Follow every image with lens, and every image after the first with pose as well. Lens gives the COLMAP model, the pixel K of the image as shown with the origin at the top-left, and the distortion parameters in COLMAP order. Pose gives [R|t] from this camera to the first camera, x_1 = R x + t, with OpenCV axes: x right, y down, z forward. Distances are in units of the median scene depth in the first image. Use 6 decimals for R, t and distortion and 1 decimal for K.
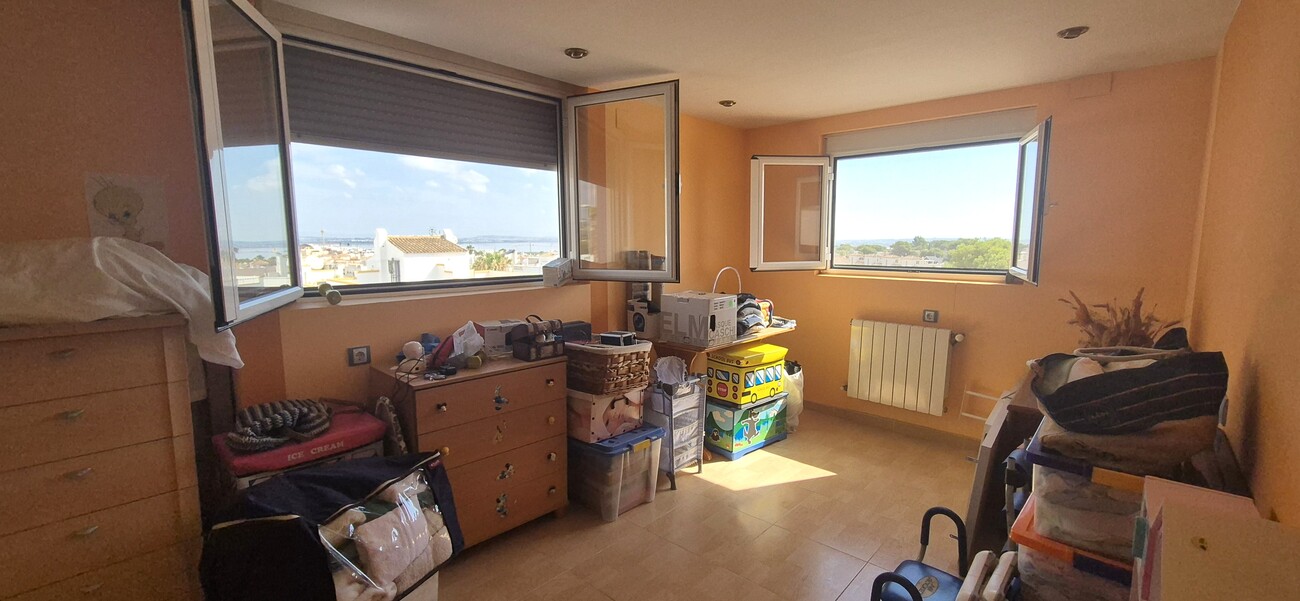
lens RADIAL K [[533.0, 0, 652.2], [0, 533.0, 295.7], [0, 0, 1]] dist [-0.002653, -0.000089]
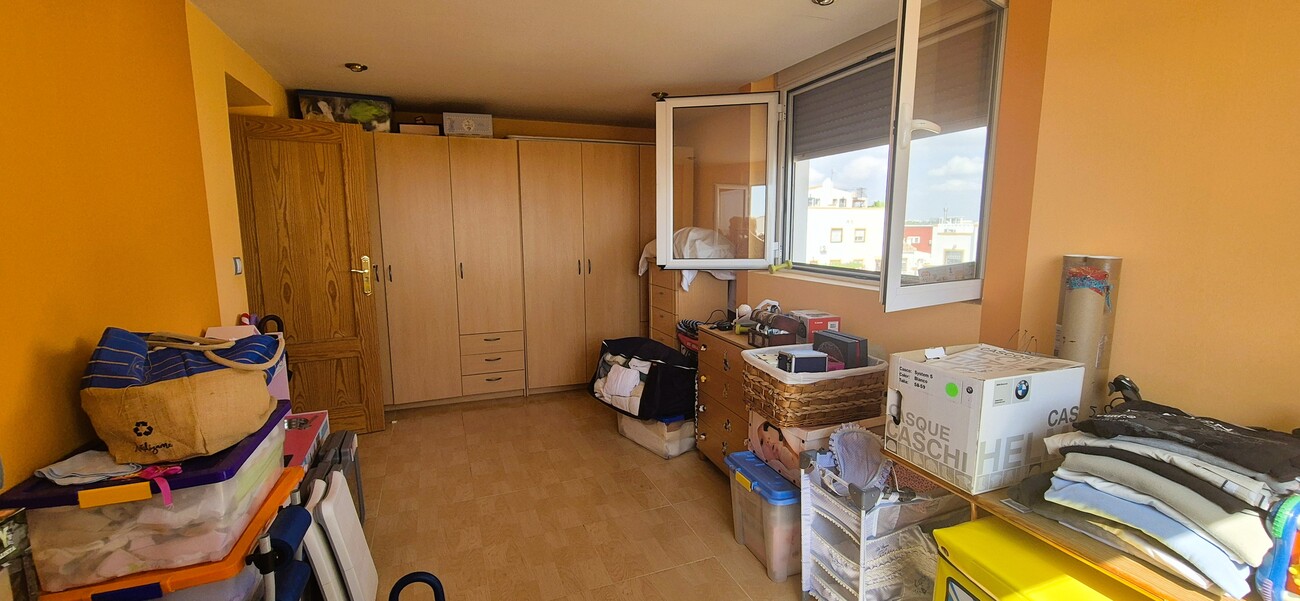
lens RADIAL K [[533.0, 0, 652.4], [0, 533.0, 305.0], [0, 0, 1]] dist [-0.002653, -0.000089]
pose [[-0.429195, 0.122378, -0.894883, 0.726888], [-0.118948, 0.974491, 0.190314, -0.118218], [0.895345, 0.188126, -0.403690, 1.141841]]
